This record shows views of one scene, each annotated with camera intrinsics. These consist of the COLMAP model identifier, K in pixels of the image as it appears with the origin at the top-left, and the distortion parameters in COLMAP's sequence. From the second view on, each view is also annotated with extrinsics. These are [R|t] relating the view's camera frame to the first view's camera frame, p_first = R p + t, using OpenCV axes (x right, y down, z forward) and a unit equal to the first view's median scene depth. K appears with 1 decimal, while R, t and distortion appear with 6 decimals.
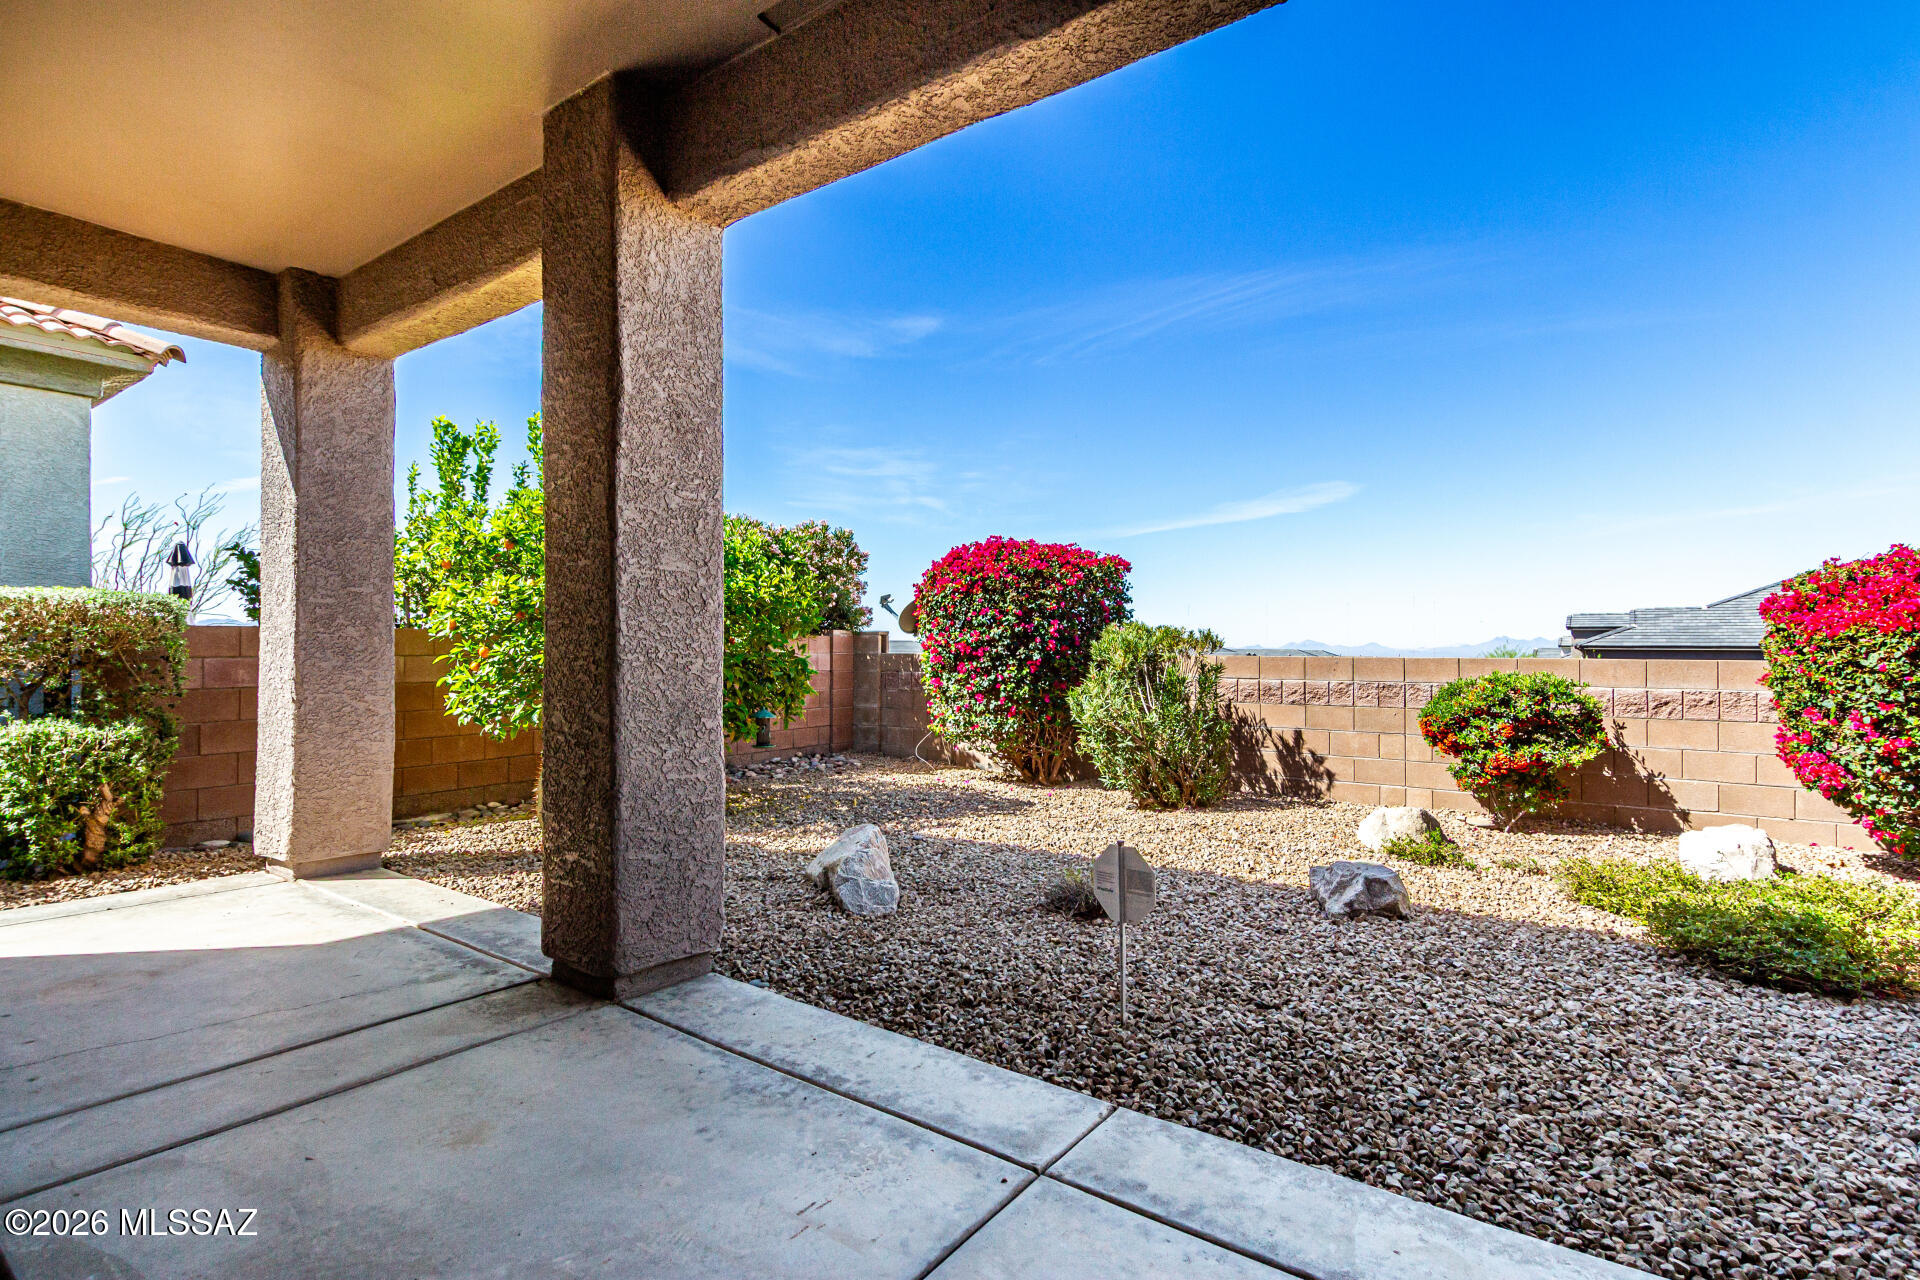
lens RADIAL K [[935.9, 0, 964.0], [0, 935.9, 646.3], [0, 0, 1]] dist [0.024930, 0.000692]
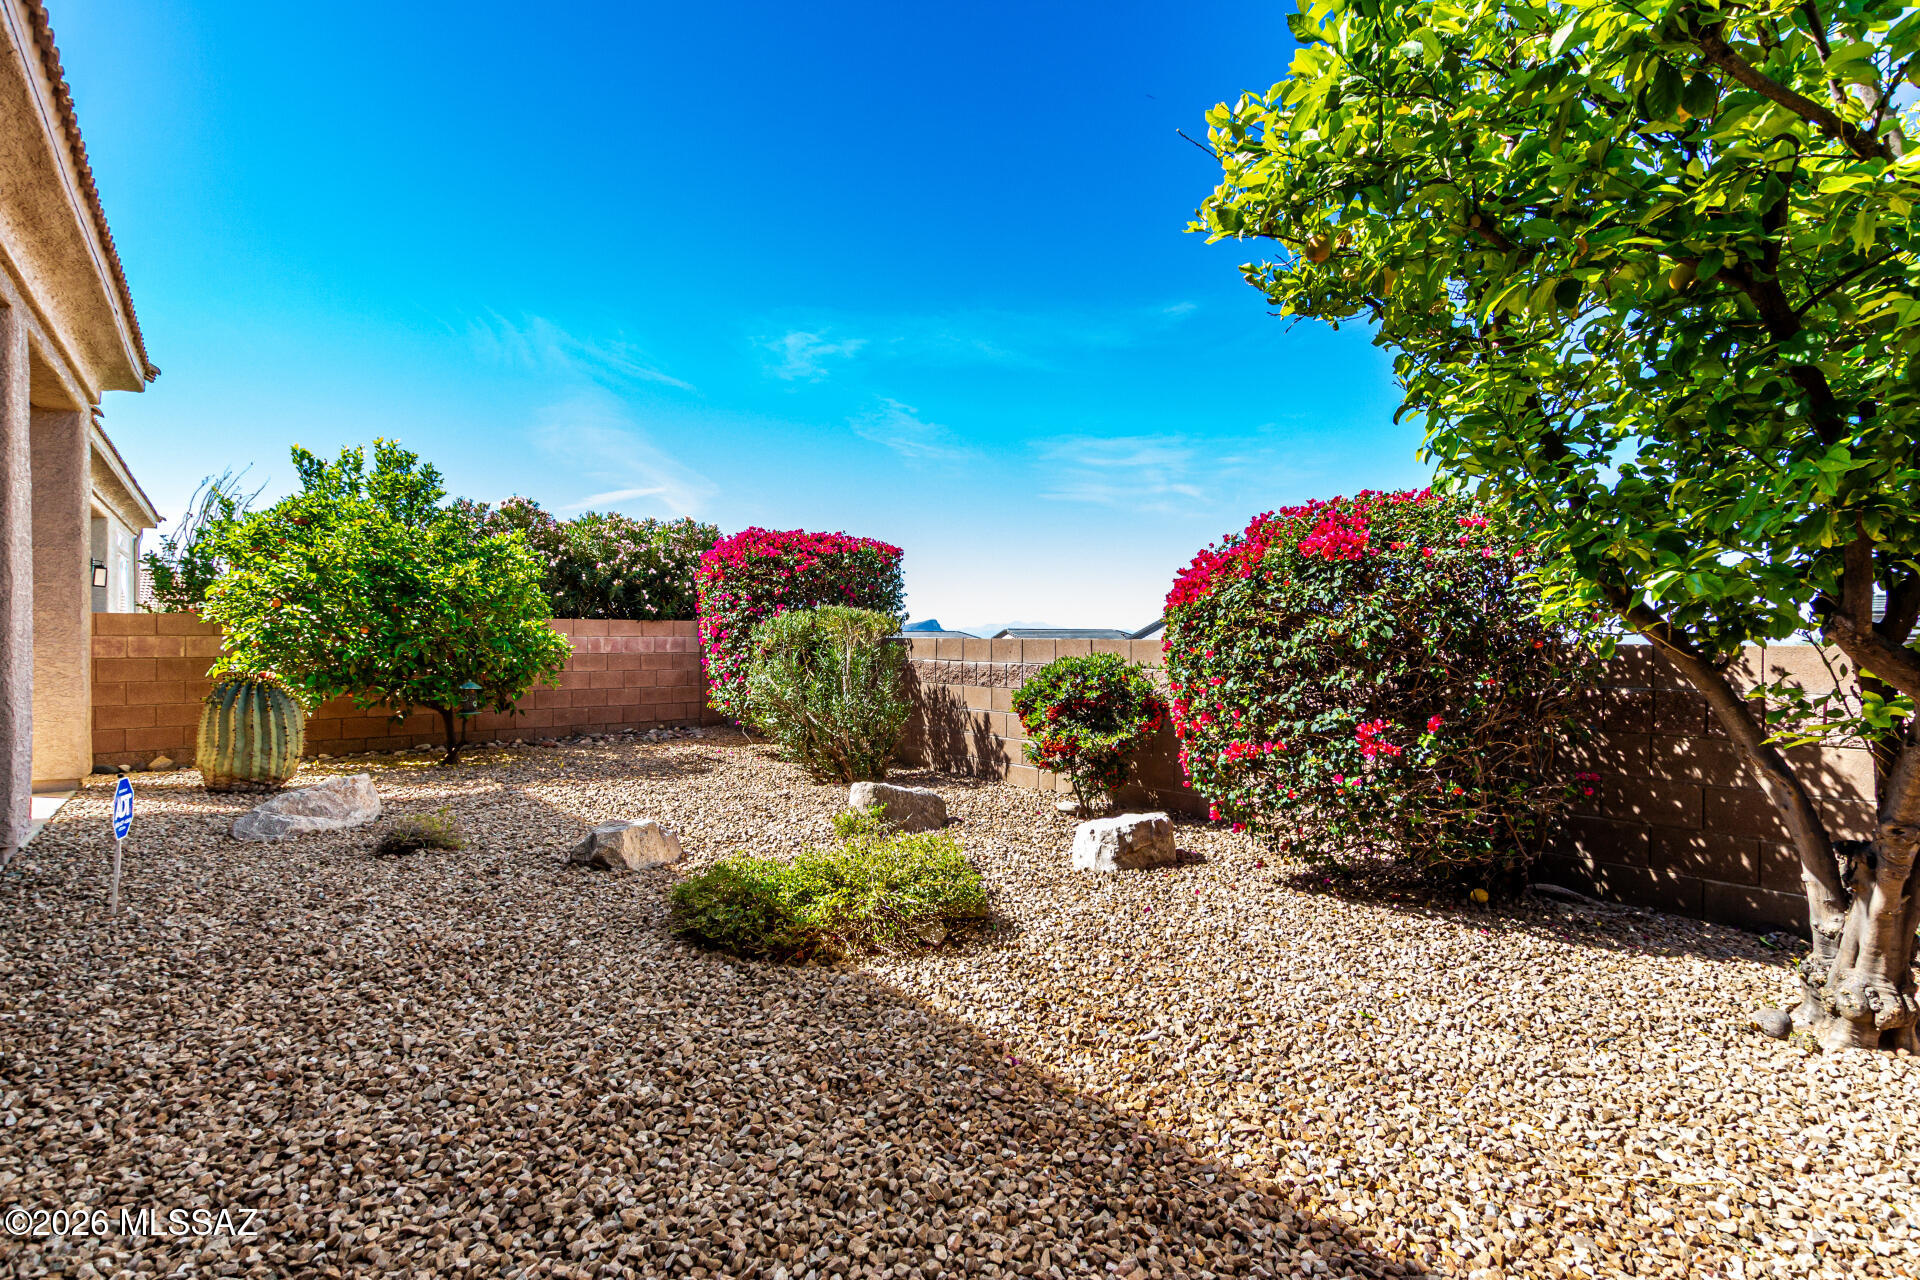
lens RADIAL K [[935.9, 0, 966.7], [0, 935.9, 630.9], [0, 0, 1]] dist [0.024930, 0.000692]
pose [[0.959605, -0.002206, -0.281342, 0.590980], [0.000125, 0.999973, -0.007411, 0.009646], [0.281351, 0.007077, 0.959579, 0.048443]]
